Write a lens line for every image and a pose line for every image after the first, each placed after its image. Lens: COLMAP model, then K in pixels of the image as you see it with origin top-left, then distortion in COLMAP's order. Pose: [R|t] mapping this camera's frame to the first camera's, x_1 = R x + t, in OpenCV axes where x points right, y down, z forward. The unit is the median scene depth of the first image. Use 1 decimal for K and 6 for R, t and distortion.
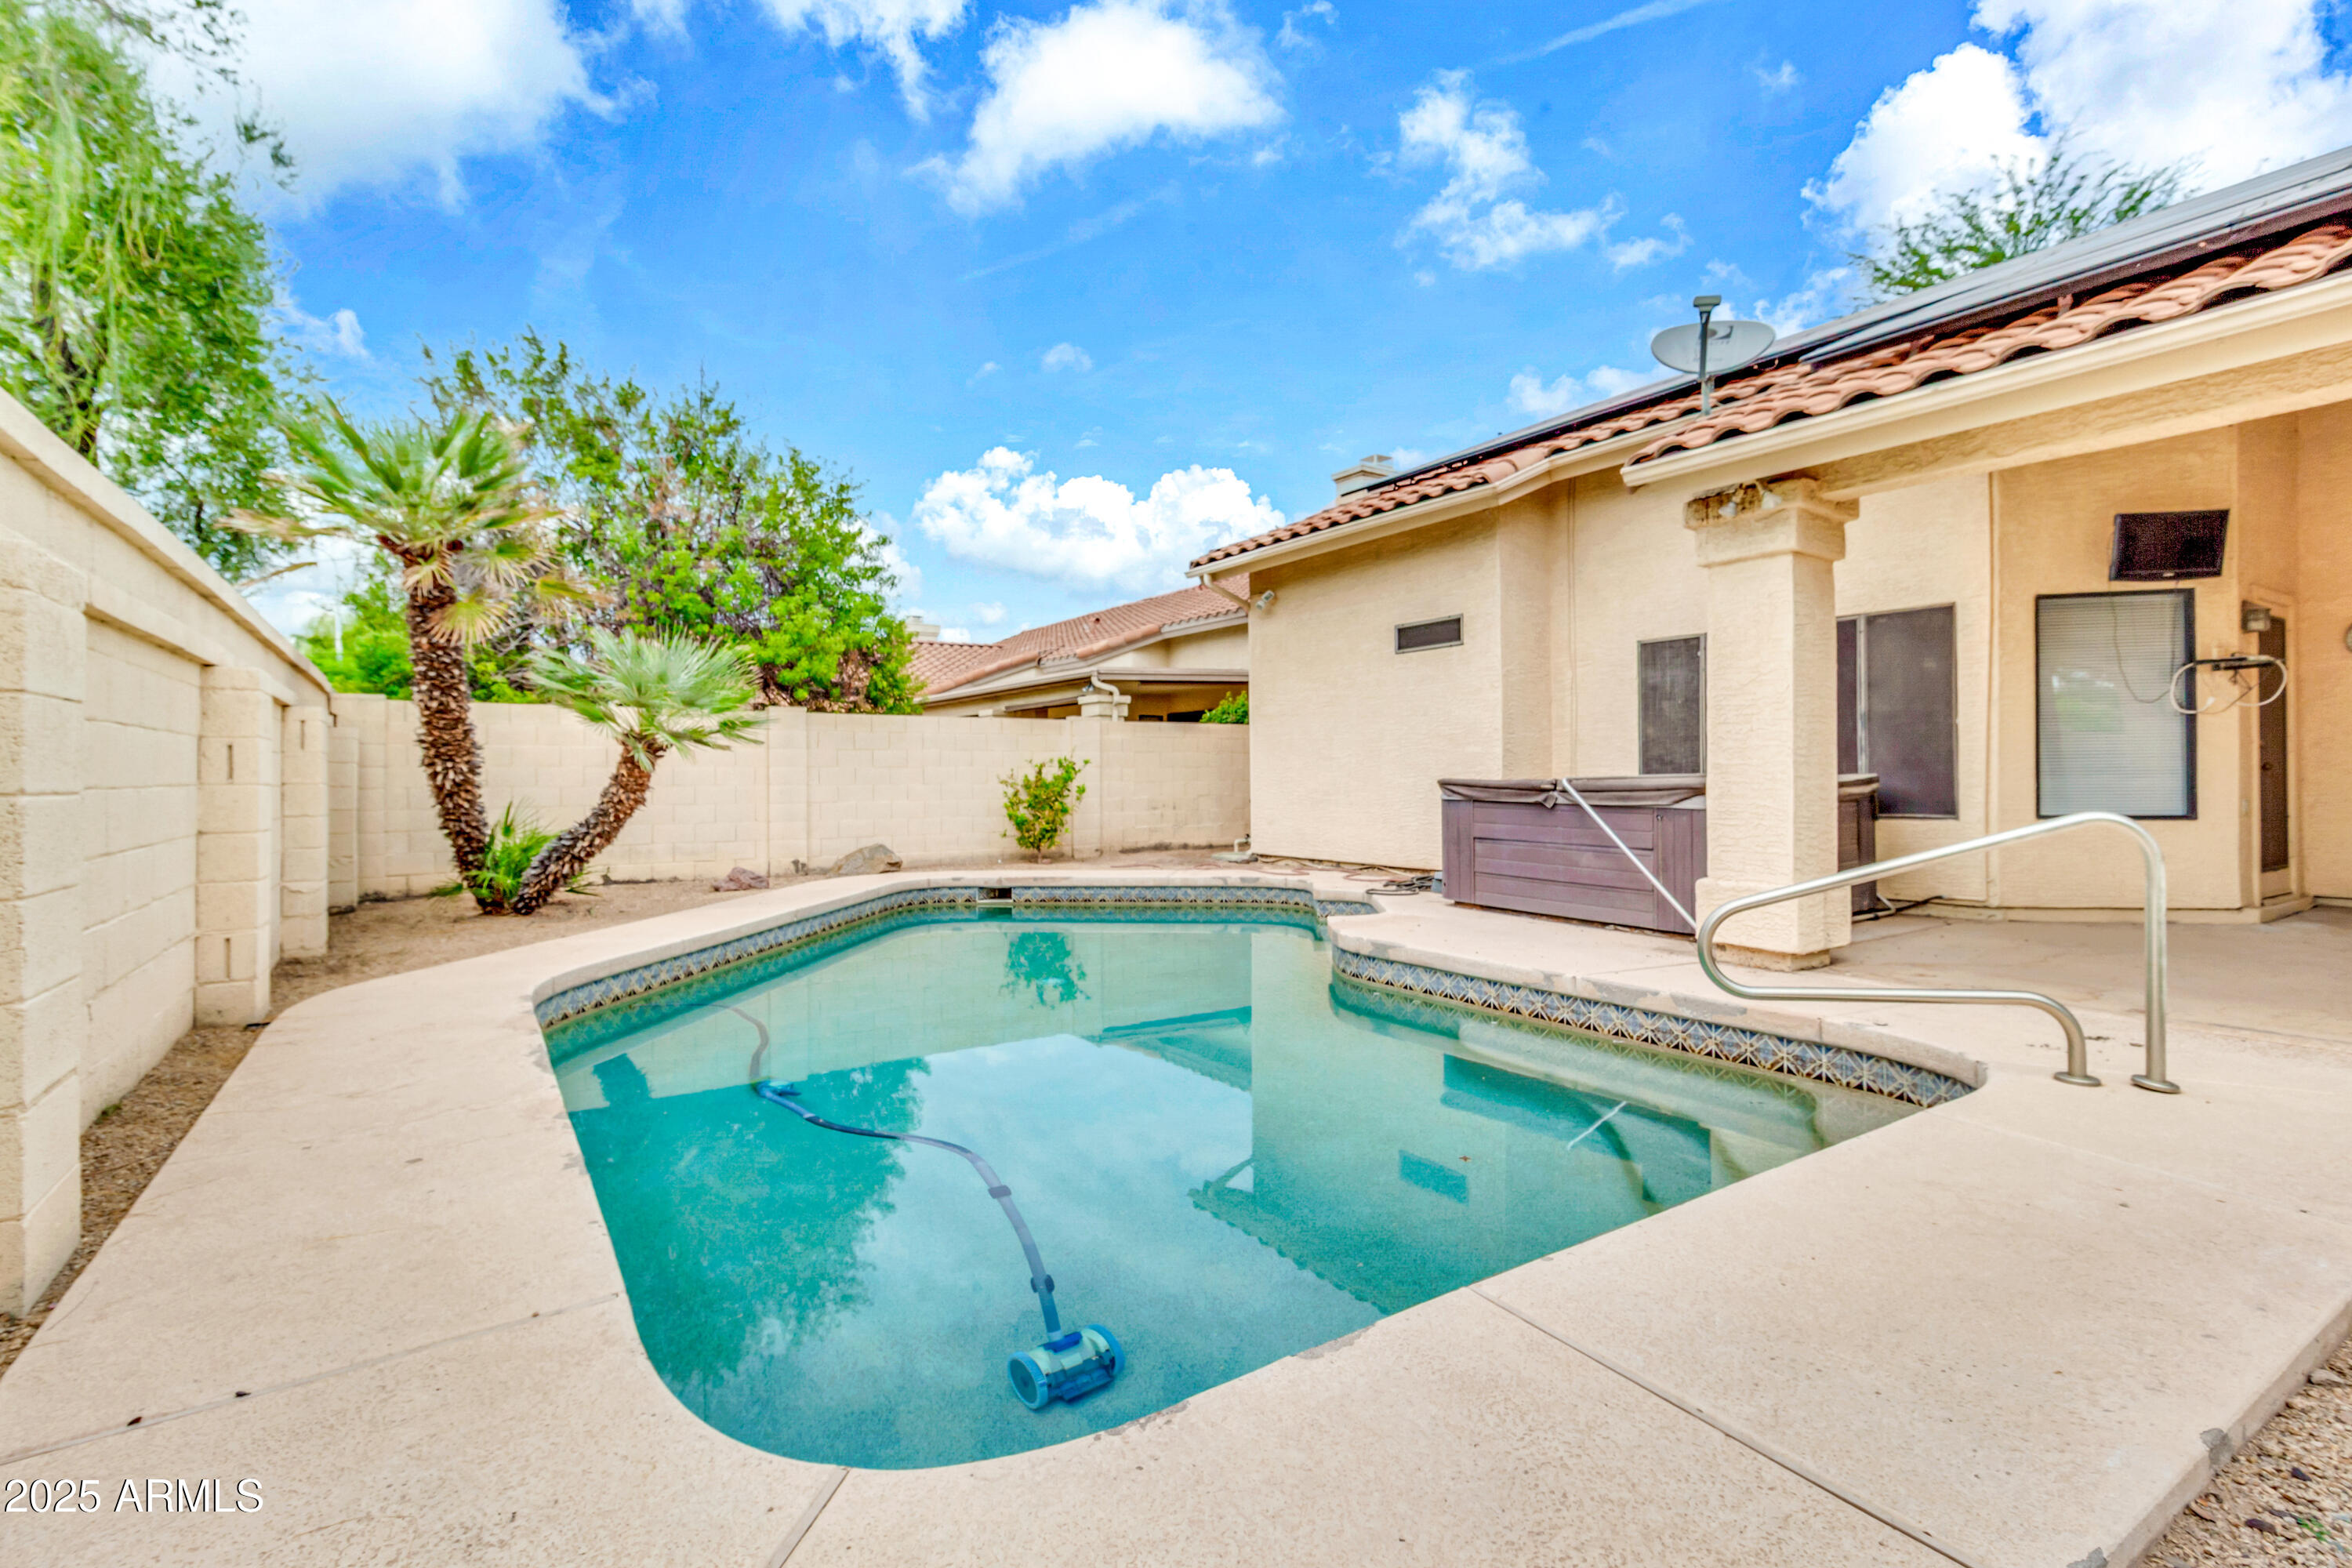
lens RADIAL K [[1084.6, 0, 1180.6], [0, 1084.6, 773.2], [0, 0, 1]] dist [0.003078, 0.000864]
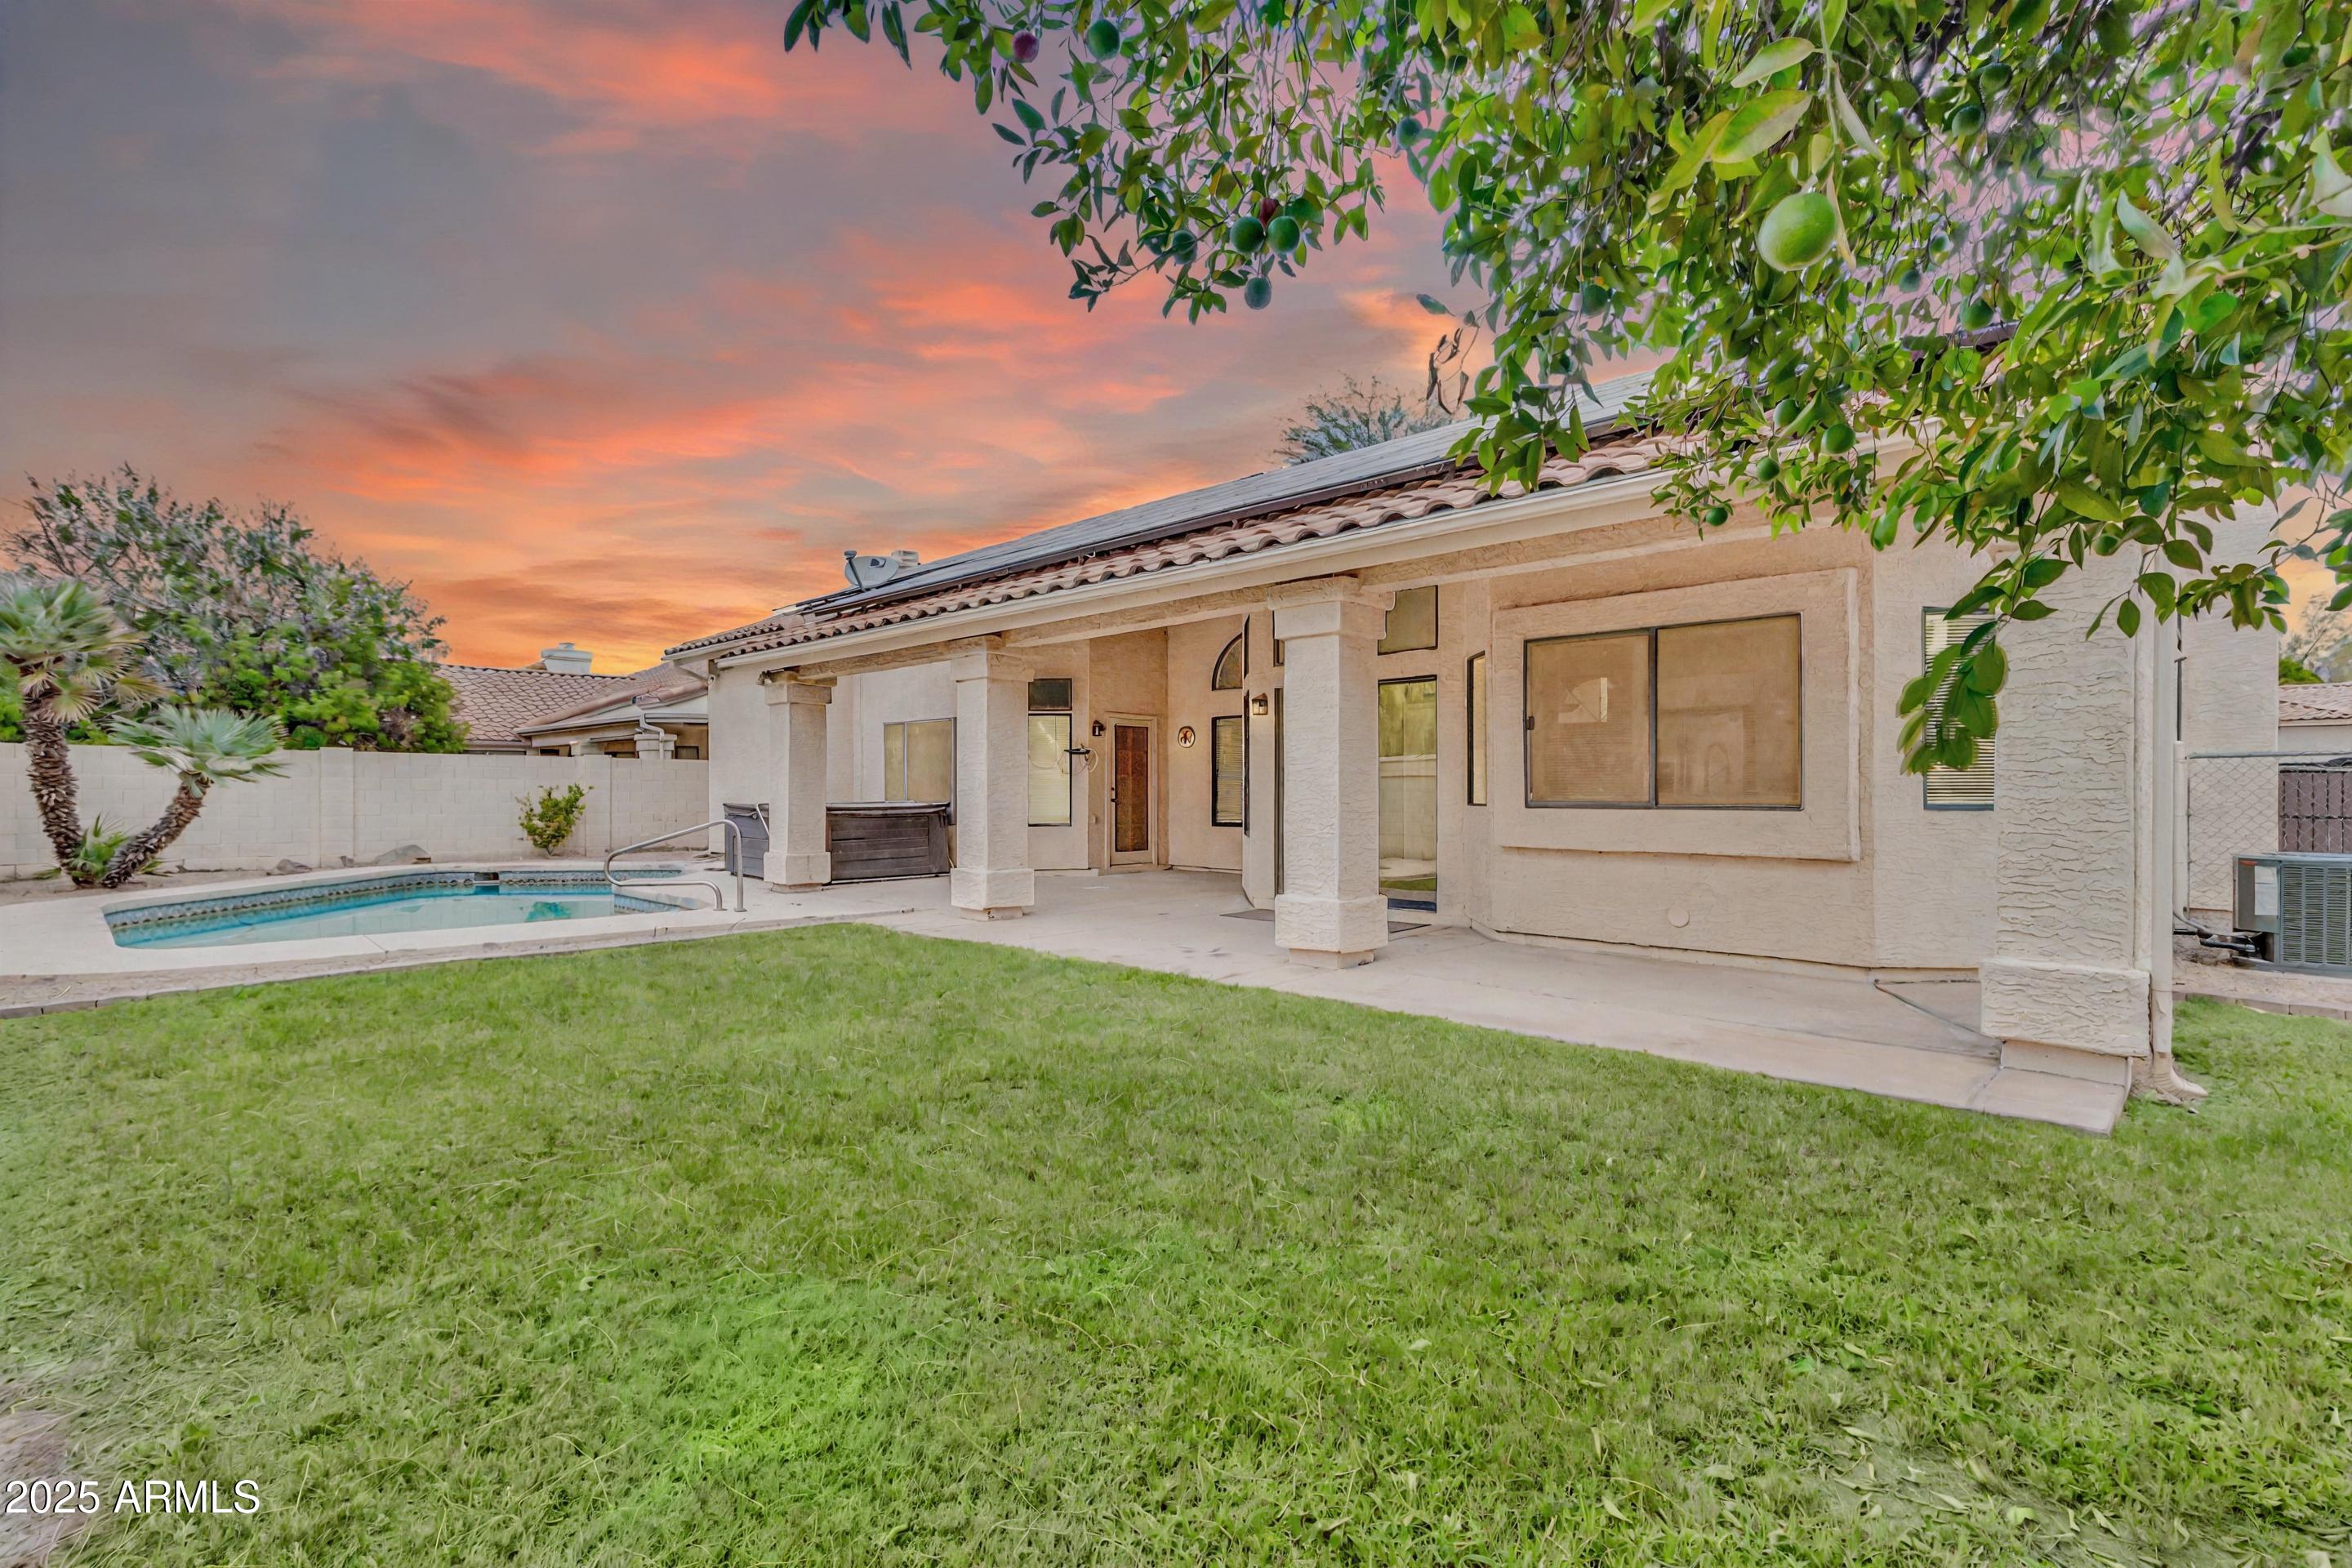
lens RADIAL K [[1063.9, 0, 1170.8], [0, 1063.9, 791.4], [0, 0, 1]] dist [-0.002650, -0.001195]
pose [[0.974949, 0.008587, 0.222265, 0.520982], [-0.009154, 0.999957, 0.001520, -0.021622], [-0.222242, -0.003517, 0.974985, -0.788097]]
